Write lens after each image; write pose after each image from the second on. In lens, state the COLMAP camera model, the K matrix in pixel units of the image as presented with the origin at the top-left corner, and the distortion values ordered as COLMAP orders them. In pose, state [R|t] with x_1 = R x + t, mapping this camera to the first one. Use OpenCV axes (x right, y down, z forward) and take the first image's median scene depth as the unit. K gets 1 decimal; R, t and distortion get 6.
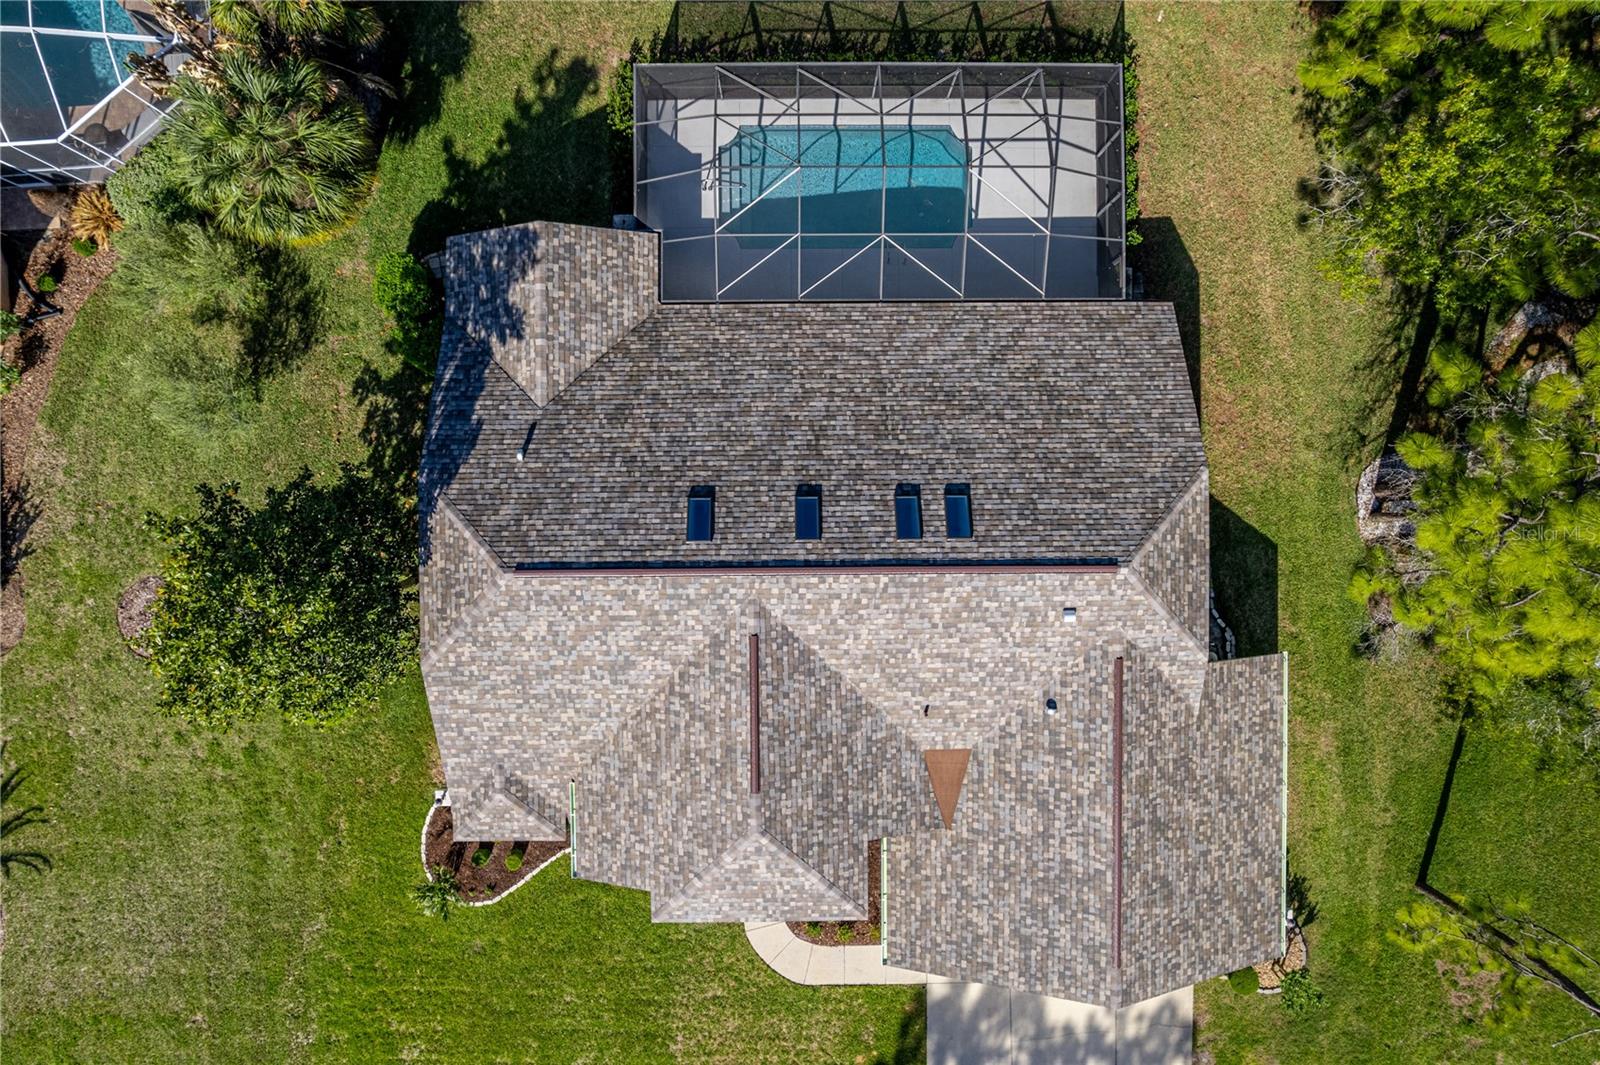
lens RADIAL K [[1028.2, 0, 797.3], [0, 1028.2, 536.3], [0, 0, 1]] dist [-0.074658, 0.060983]
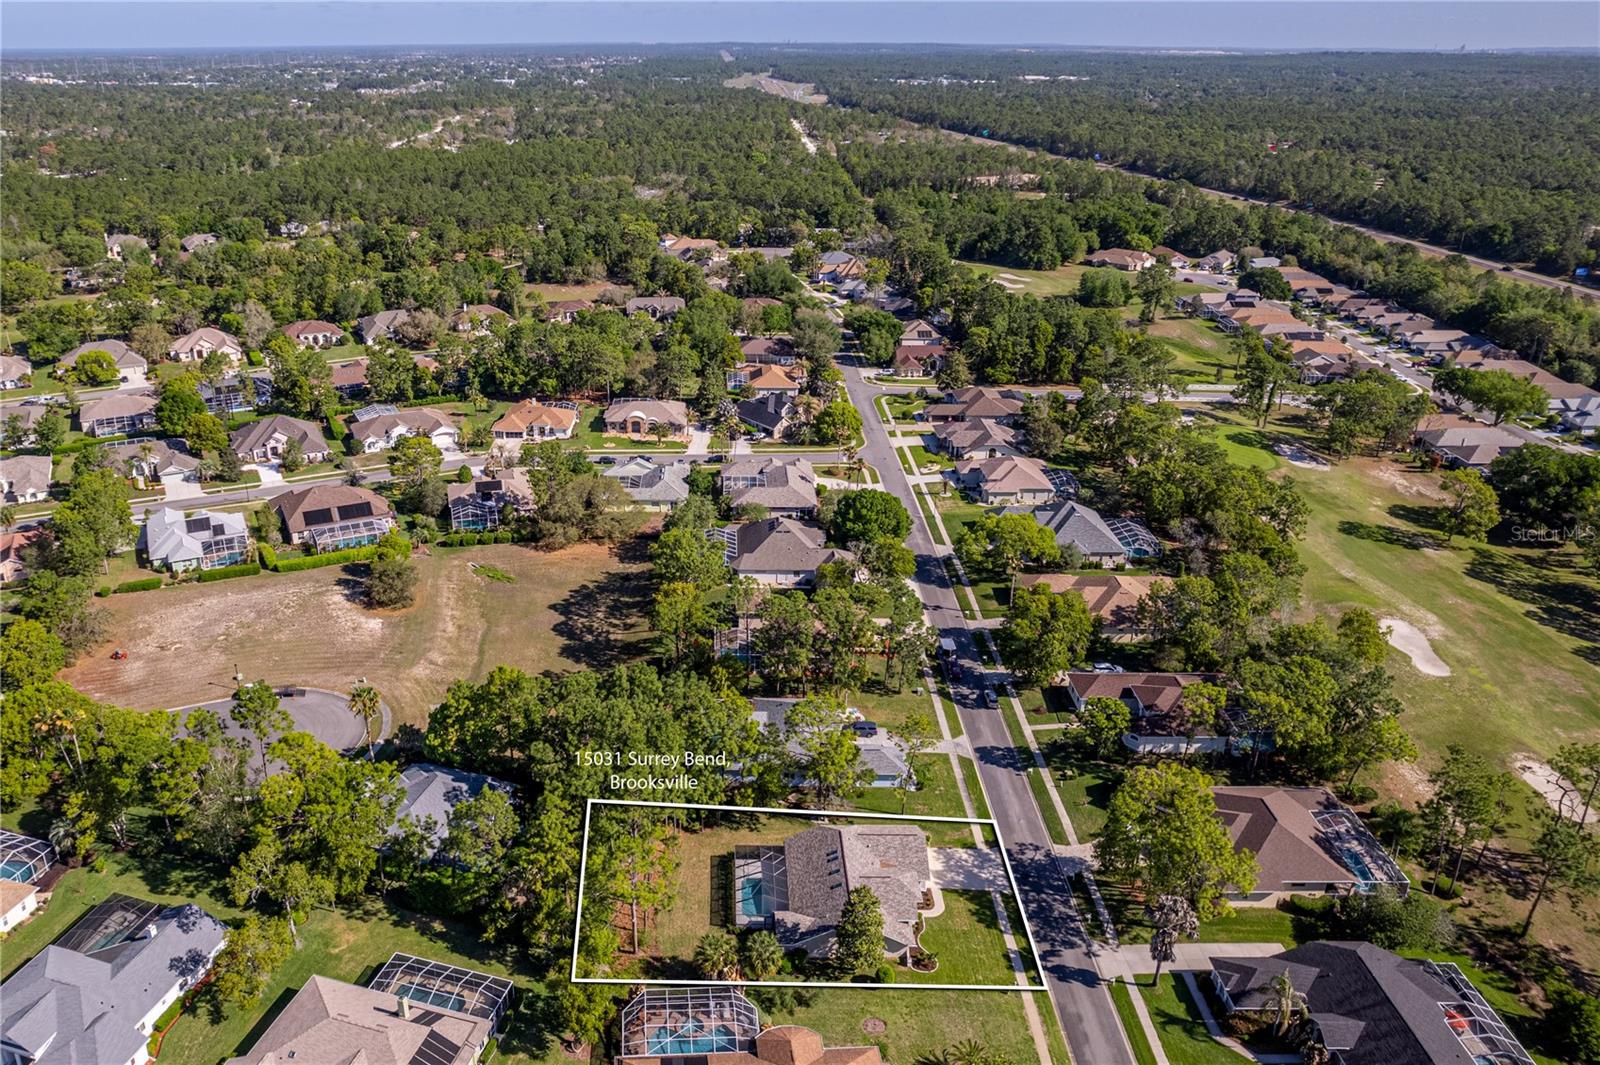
lens RADIAL K [[1174.9, 0, 705.7], [0, 1174.9, 508.8], [0, 0, 1]] dist [-0.051539, 0.005755]
pose [[0.024565, -0.390011, 0.920483, -4.214073], [0.999647, 0.000256, -0.026569, -0.461535], [0.010127, 0.920810, 0.389879, -2.662571]]
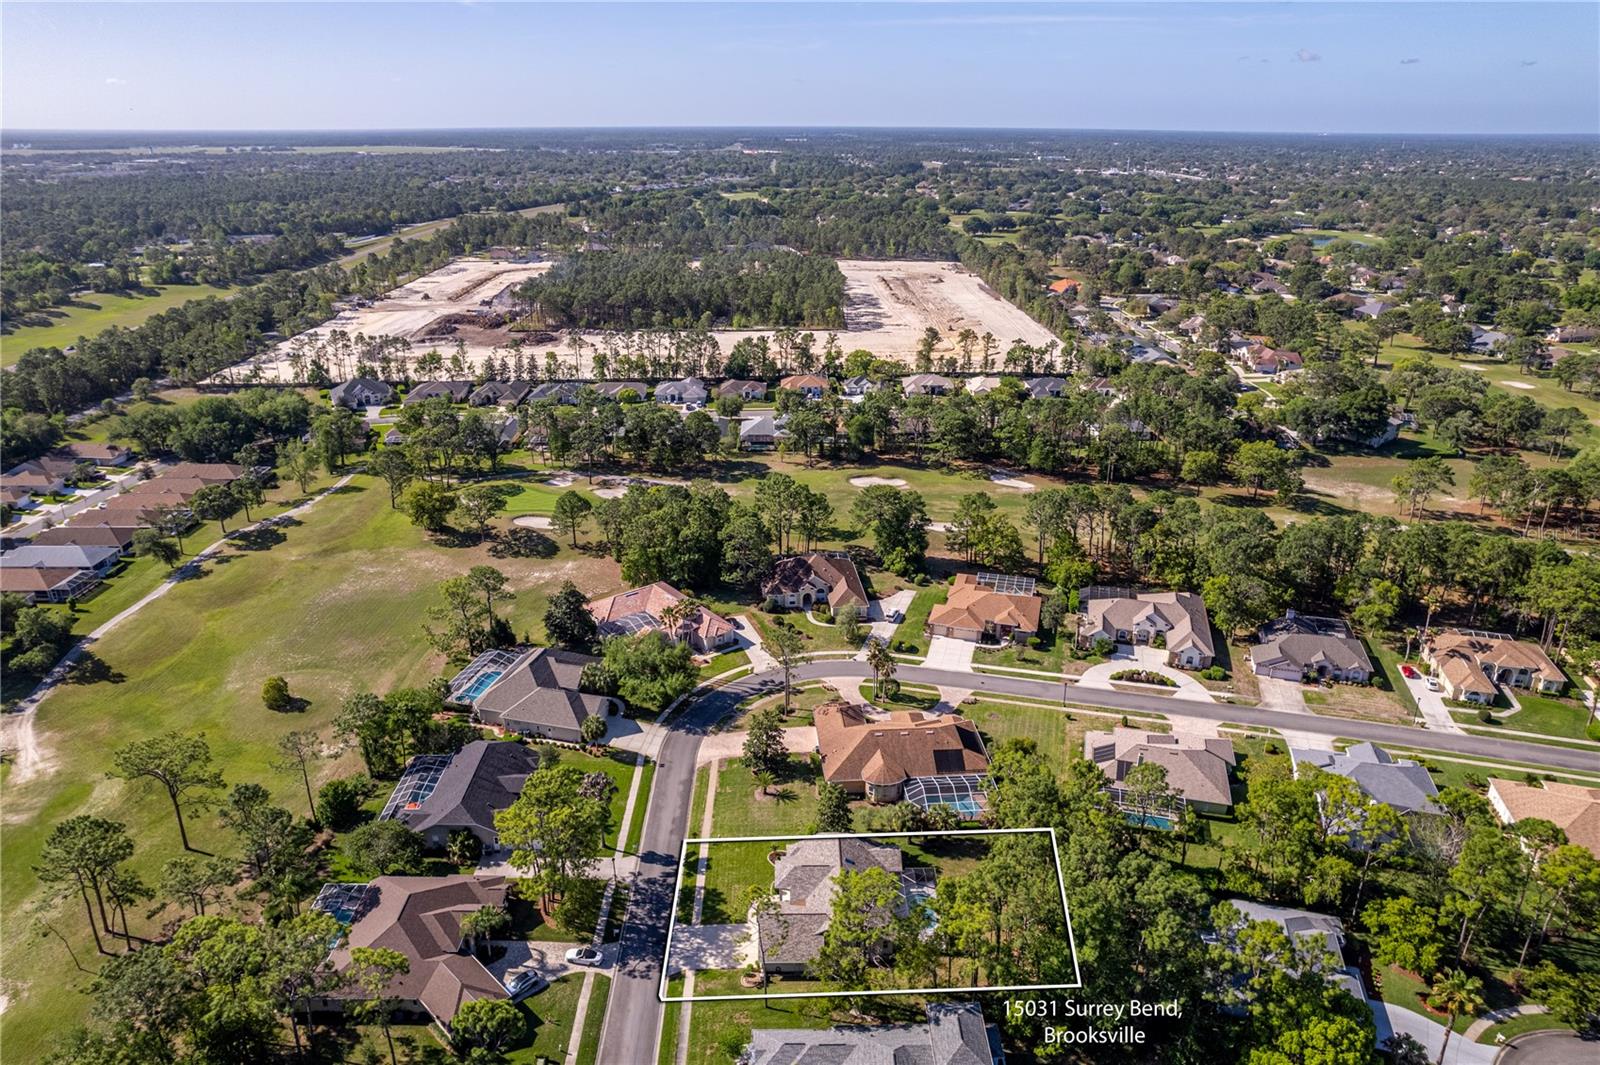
lens RADIAL K [[1028.2, 0, 797.3], [0, 1028.2, 536.3], [0, 0, 1]] dist [-0.074658, 0.060983]
pose [[-0.001560, 0.358403, -0.933566, 4.139878], [-0.999891, -0.014287, -0.003815, 0.287605], [-0.014705, 0.933457, 0.358386, -2.474934]]
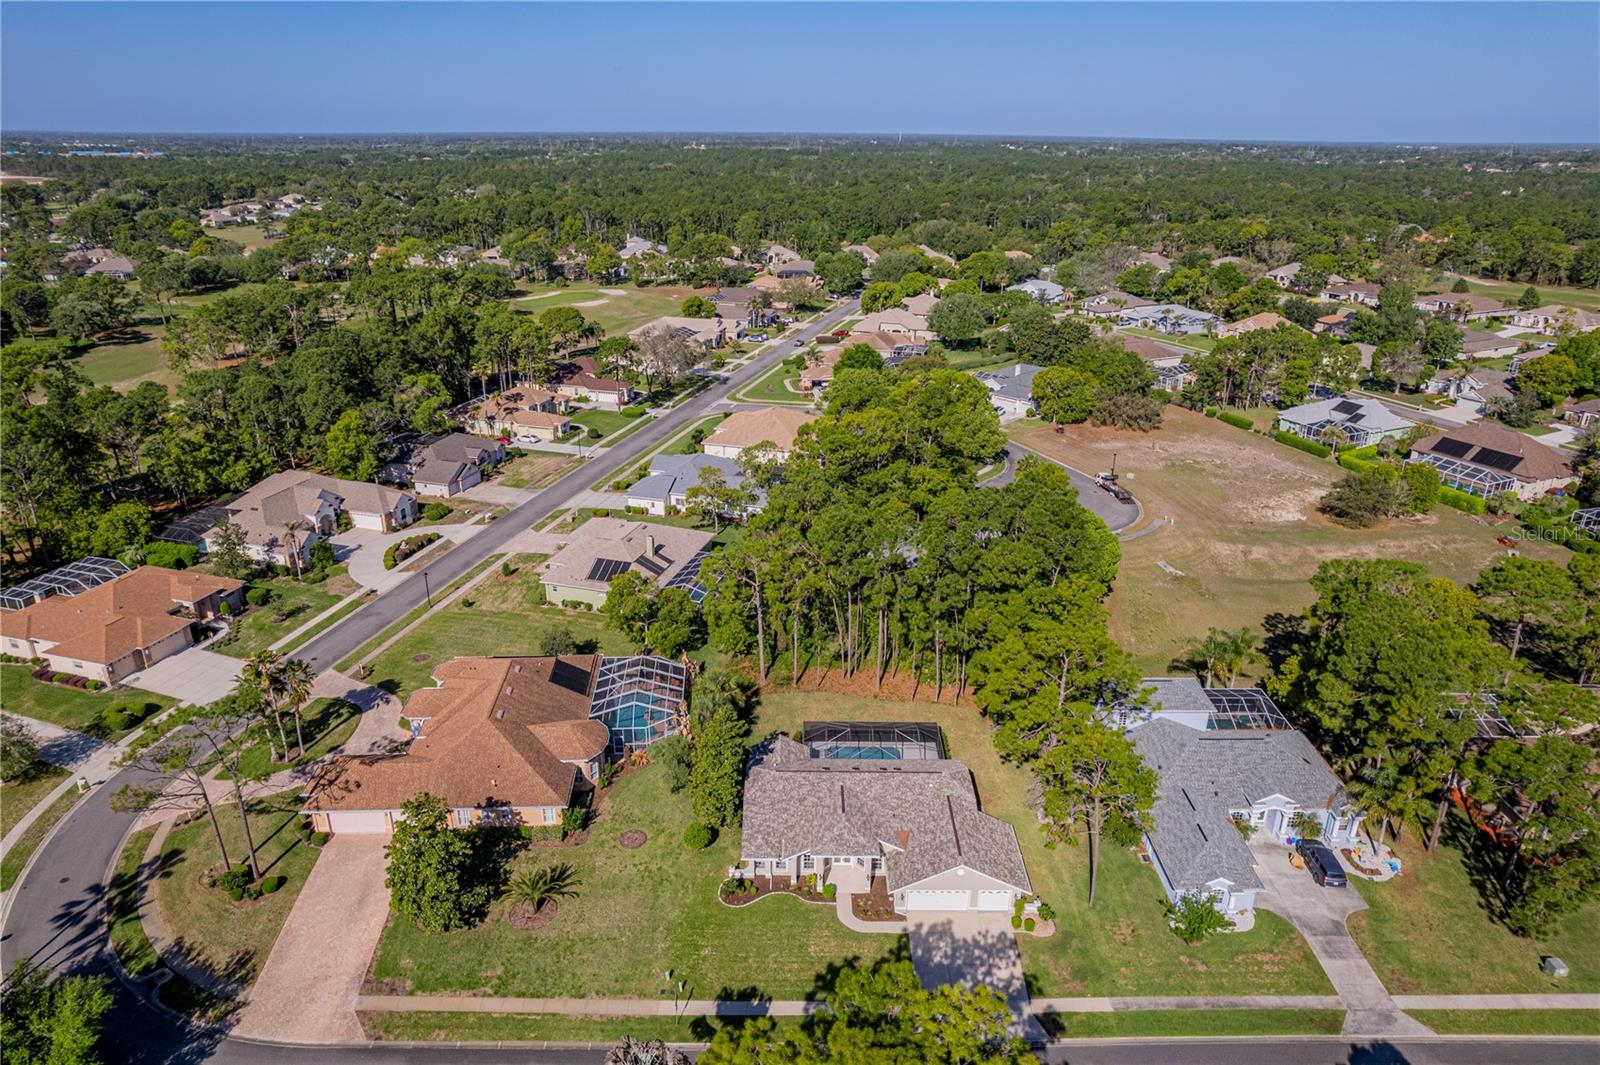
lens RADIAL K [[1028.2, 0, 797.3], [0, 1028.2, 536.3], [0, 0, 1]] dist [-0.074658, 0.060983]
pose [[0.999870, -0.003749, -0.015691, -0.120339], [-0.013280, 0.360966, -0.932484, 2.762620], [0.009160, 0.932571, 0.360869, -0.964261]]
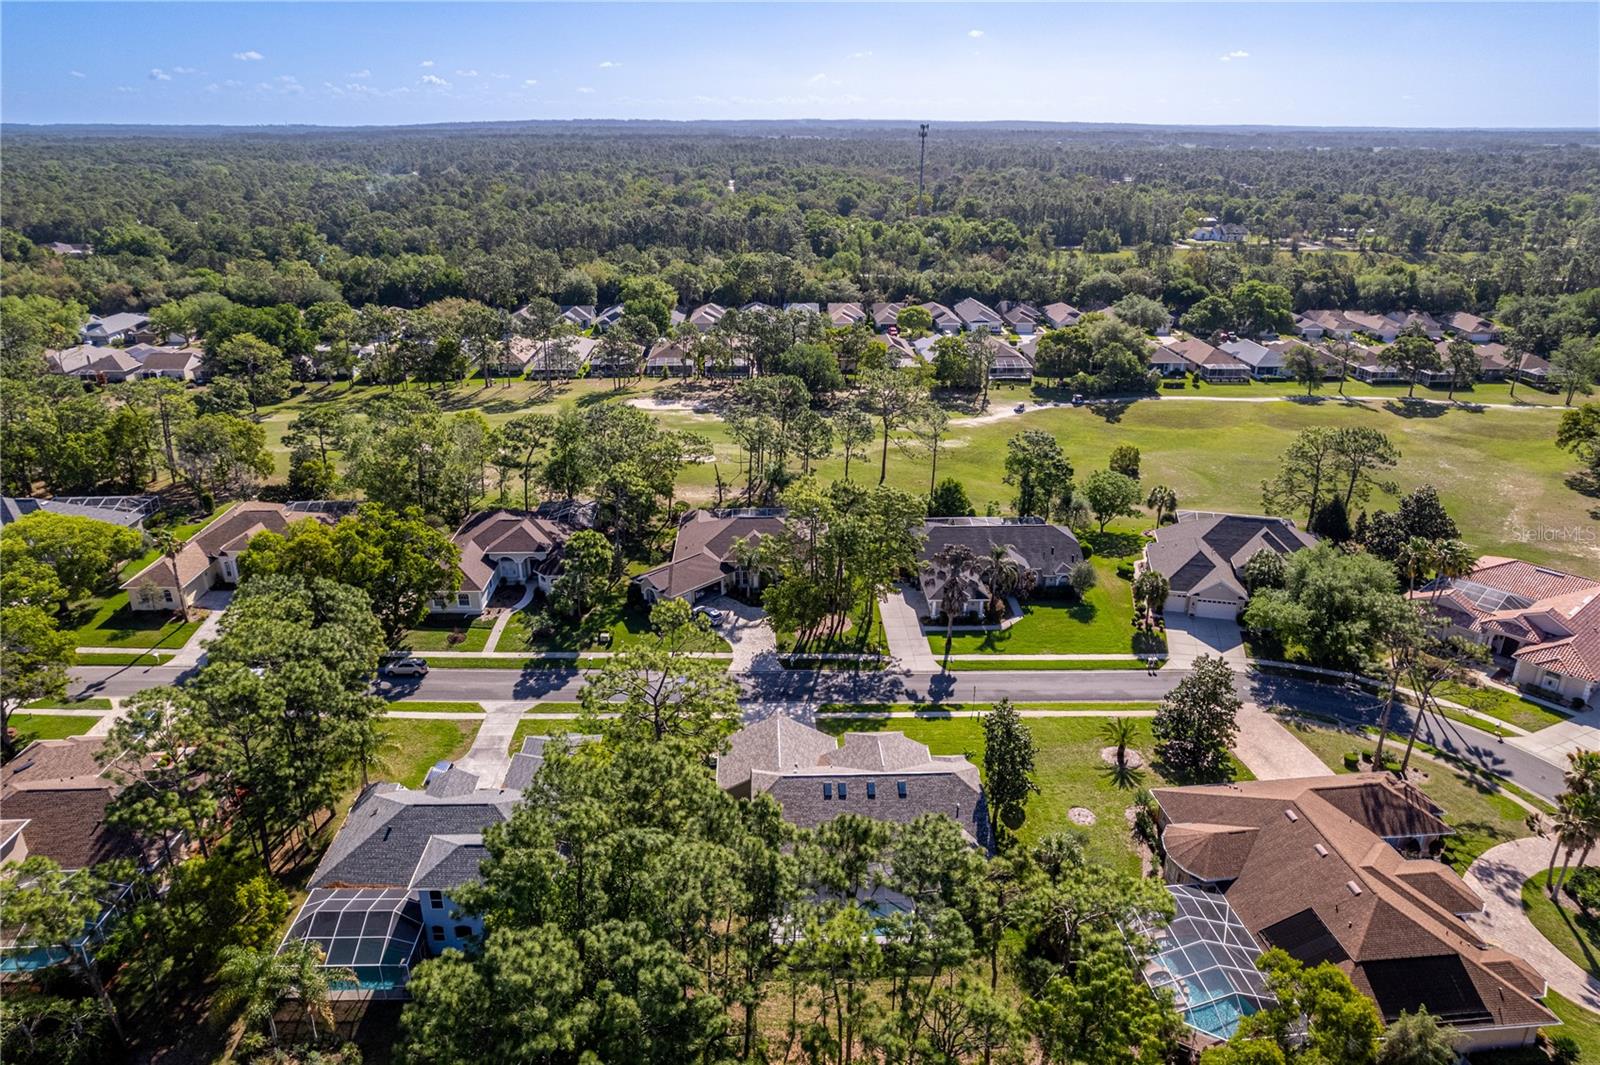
lens RADIAL K [[1046.4, 0, 796.2], [0, 1046.4, 524.1], [0, 0, 1]] dist [-0.070462, 0.059059]
pose [[-0.999569, -0.008143, -0.028208, 0.333407], [-0.023154, -0.372085, 0.927910, -2.652151], [-0.018052, 0.928163, 0.371736, -1.018958]]
